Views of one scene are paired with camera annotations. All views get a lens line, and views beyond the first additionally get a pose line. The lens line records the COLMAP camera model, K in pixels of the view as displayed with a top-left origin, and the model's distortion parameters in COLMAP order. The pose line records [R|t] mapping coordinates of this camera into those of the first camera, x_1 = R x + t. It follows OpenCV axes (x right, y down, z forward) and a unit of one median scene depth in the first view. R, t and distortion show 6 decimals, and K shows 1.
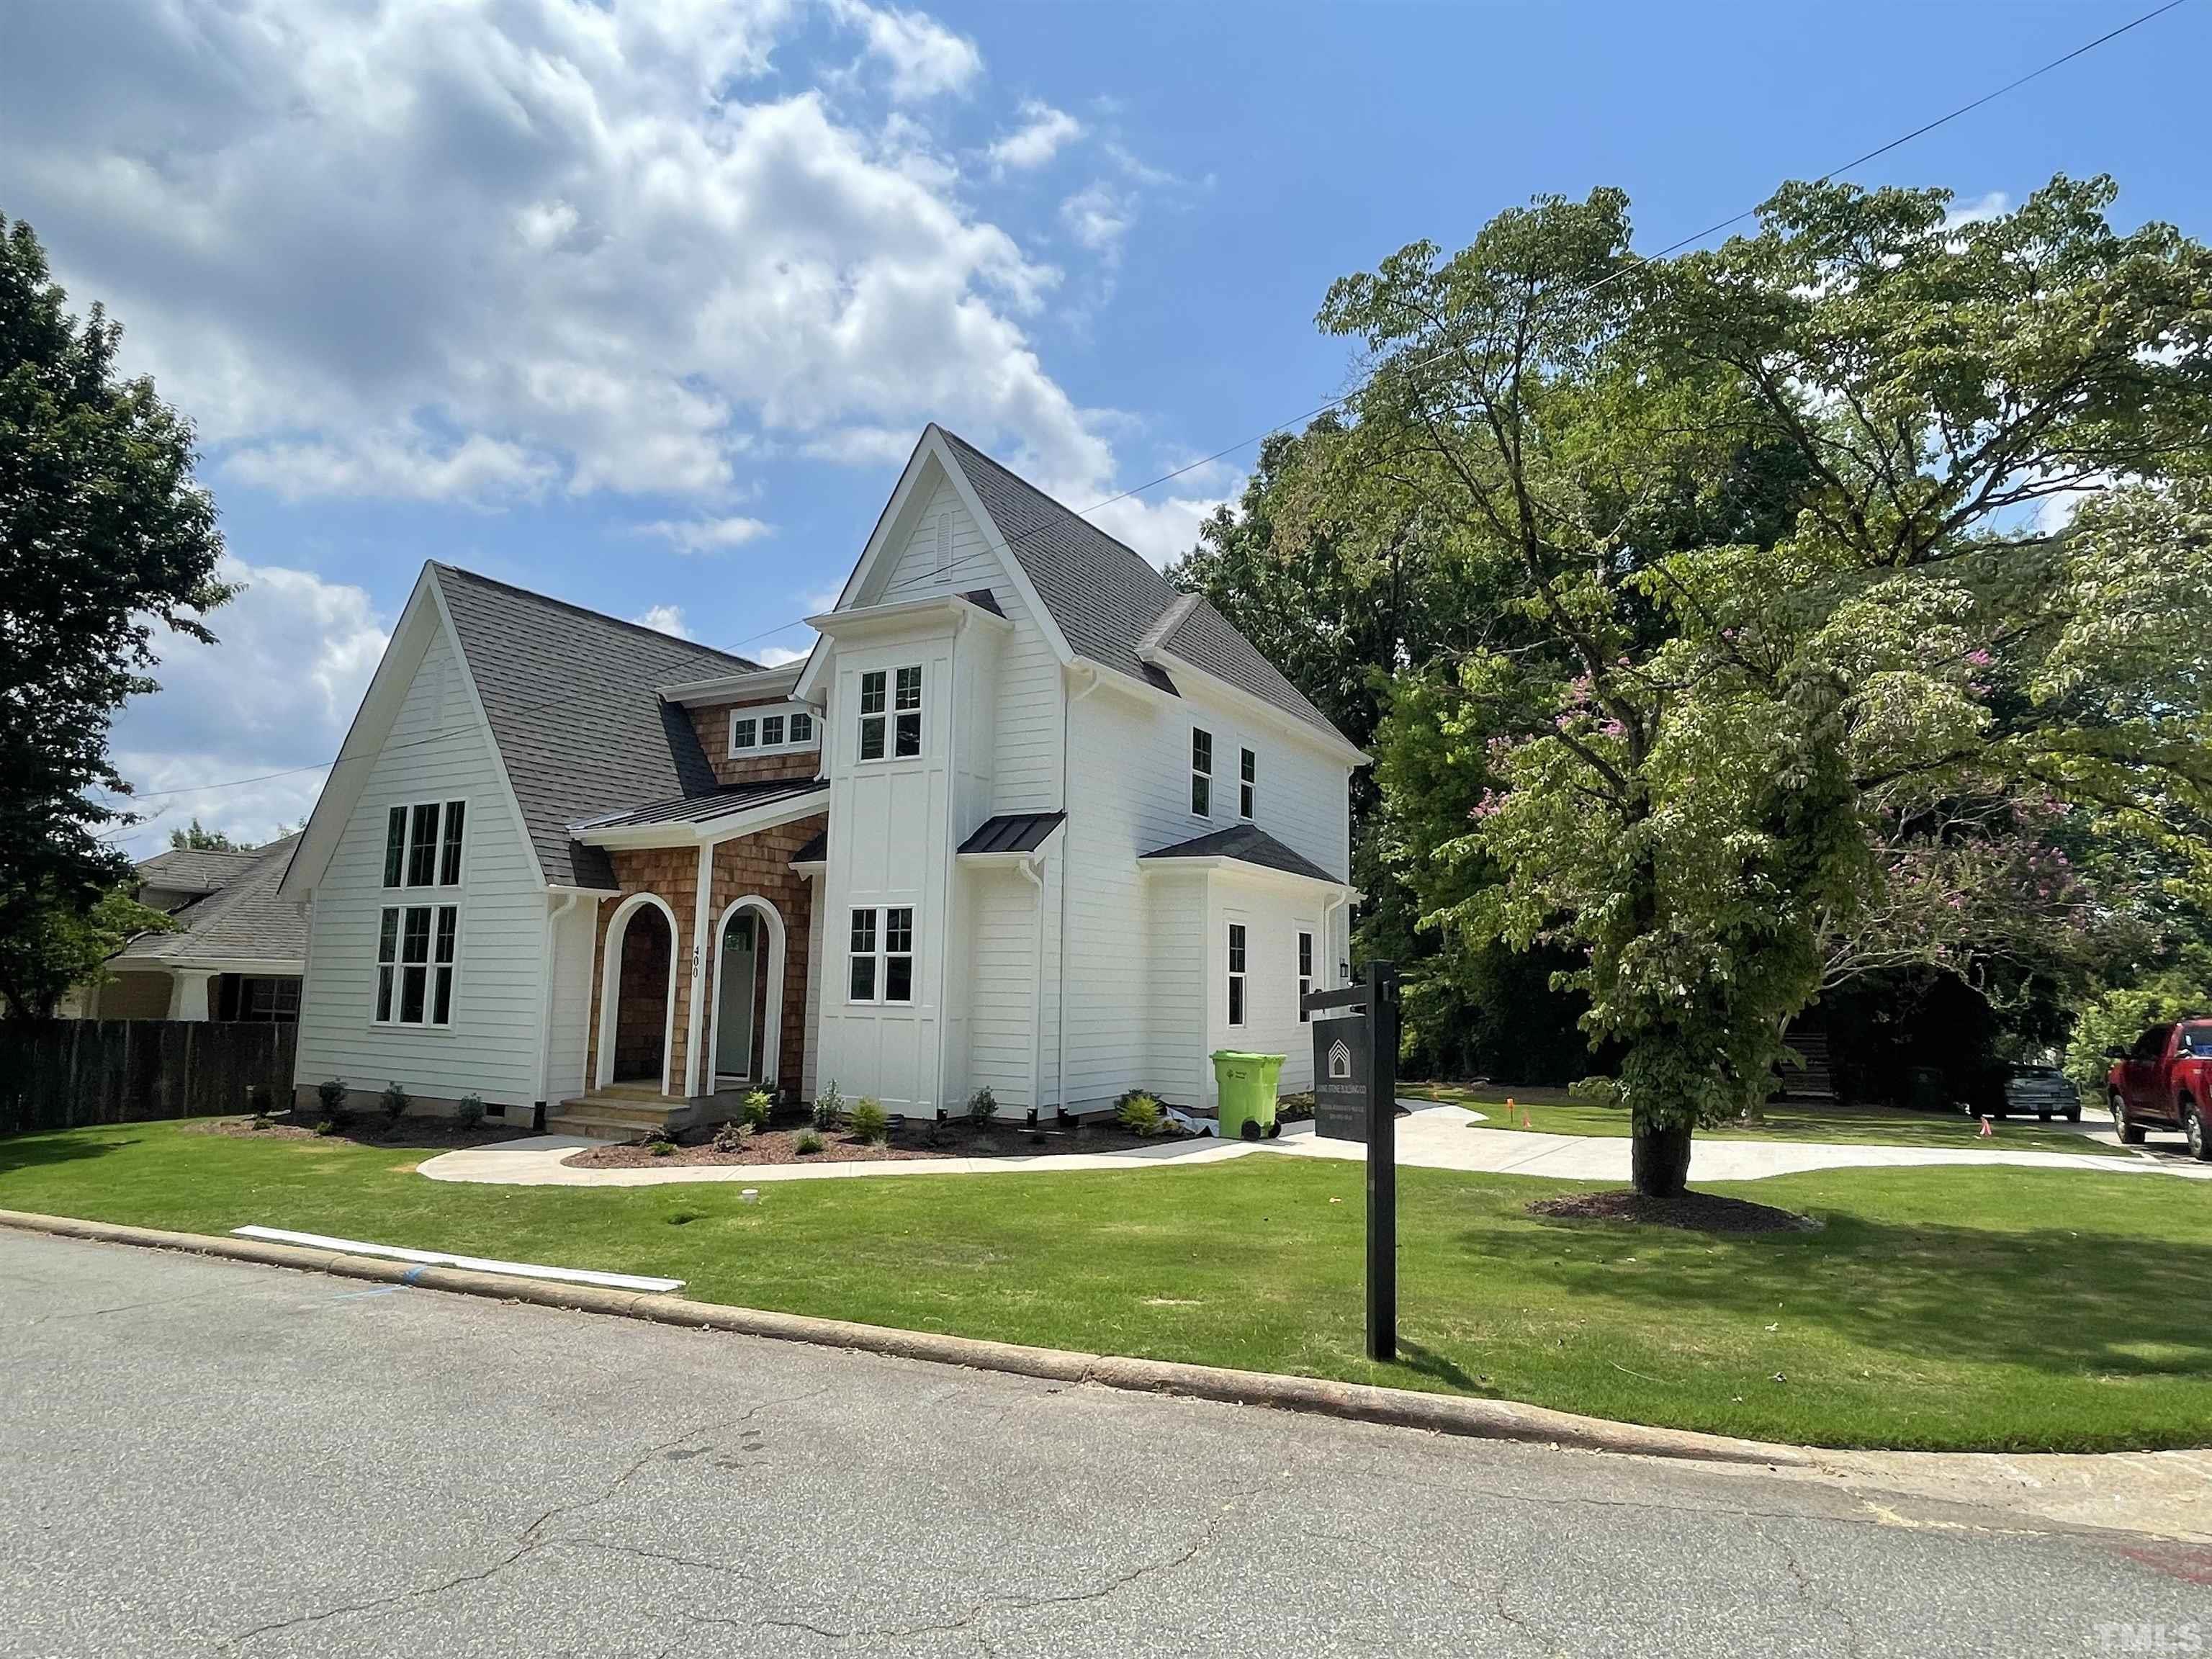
lens RADIAL K [[1267.6, 0, 1112.2], [0, 1267.6, 821.5], [0, 0, 1]] dist [0.001687, -0.007201]
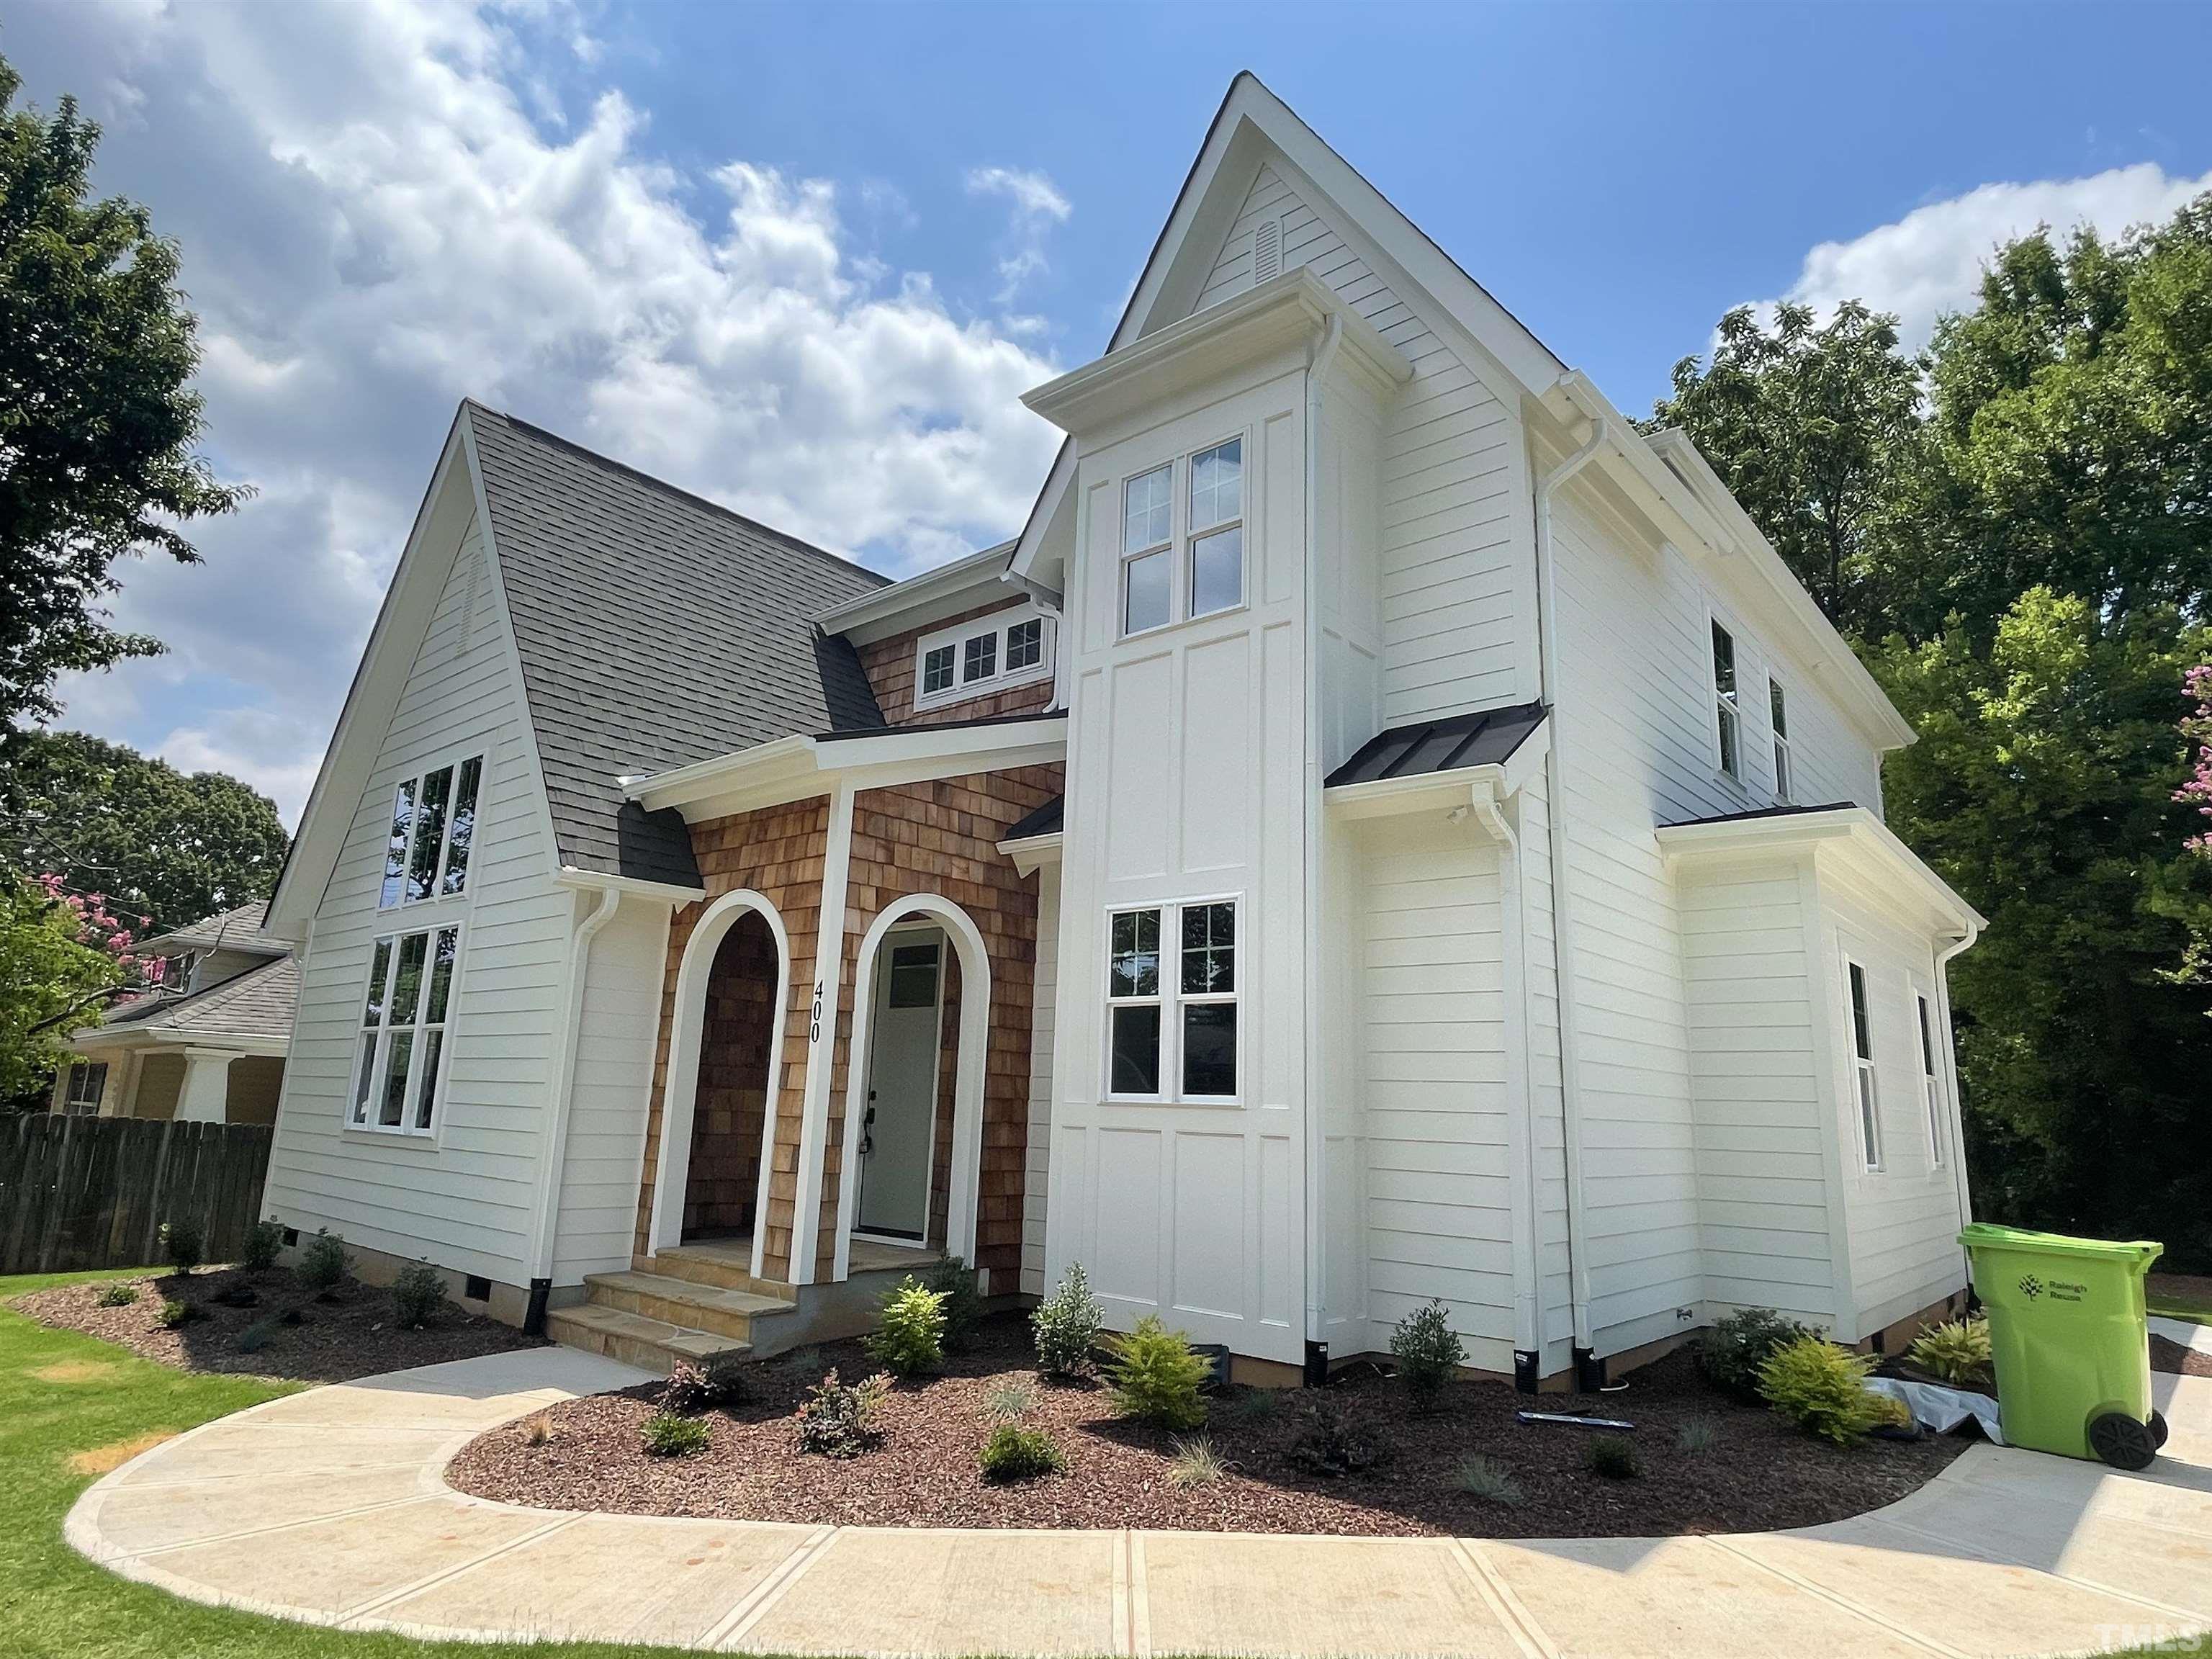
lens RADIAL K [[1267.6, 0, 1096.8], [0, 1267.6, 826.3], [0, 0, 1]] dist [0.001687, -0.007201]
pose [[0.979337, -0.027911, -0.200300, -0.107366], [0.008331, 0.995158, -0.097937, 0.083449], [0.202064, 0.094244, 0.974827, 0.493847]]
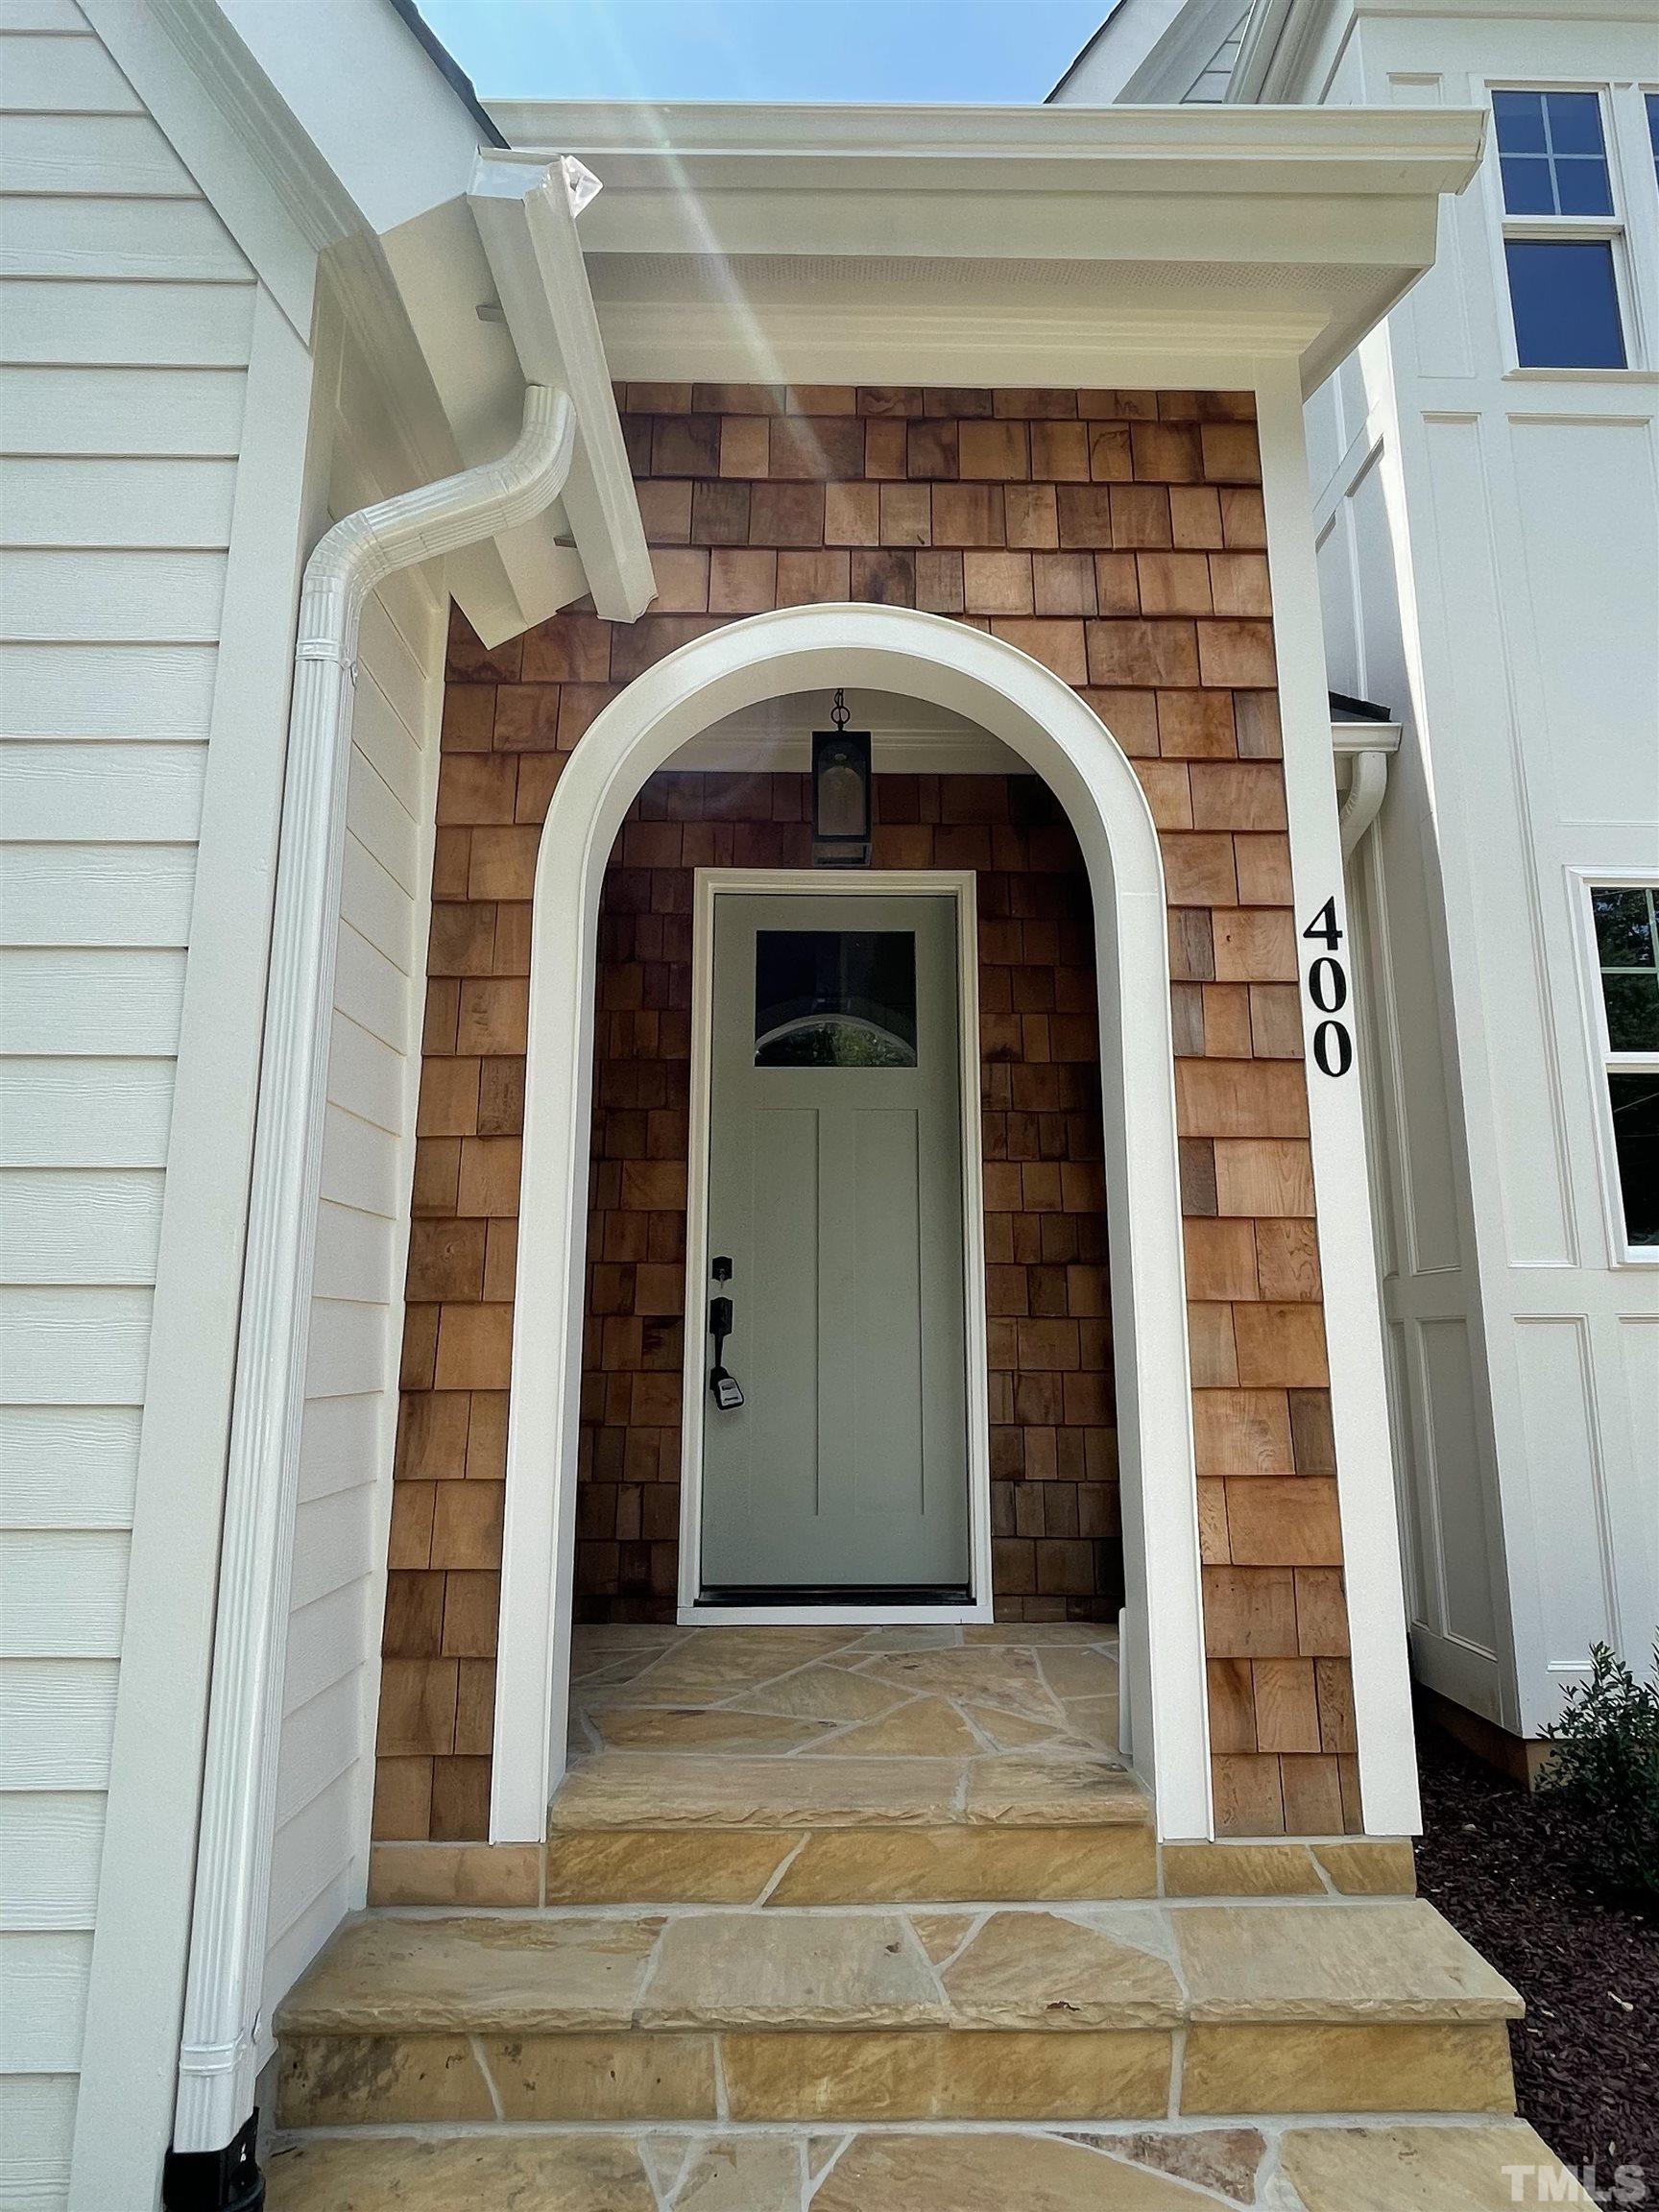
lens RADIAL K [[1267.6, 0, 831.4], [0, 1267.6, 1113.8], [0, 0, 1]] dist [0.001687, -0.007201]
pose [[0.862443, 0.077634, 0.500165, -0.450362], [-0.054422, 0.996662, -0.060858, 0.135568], [-0.503220, 0.025267, 0.863789, 0.850496]]
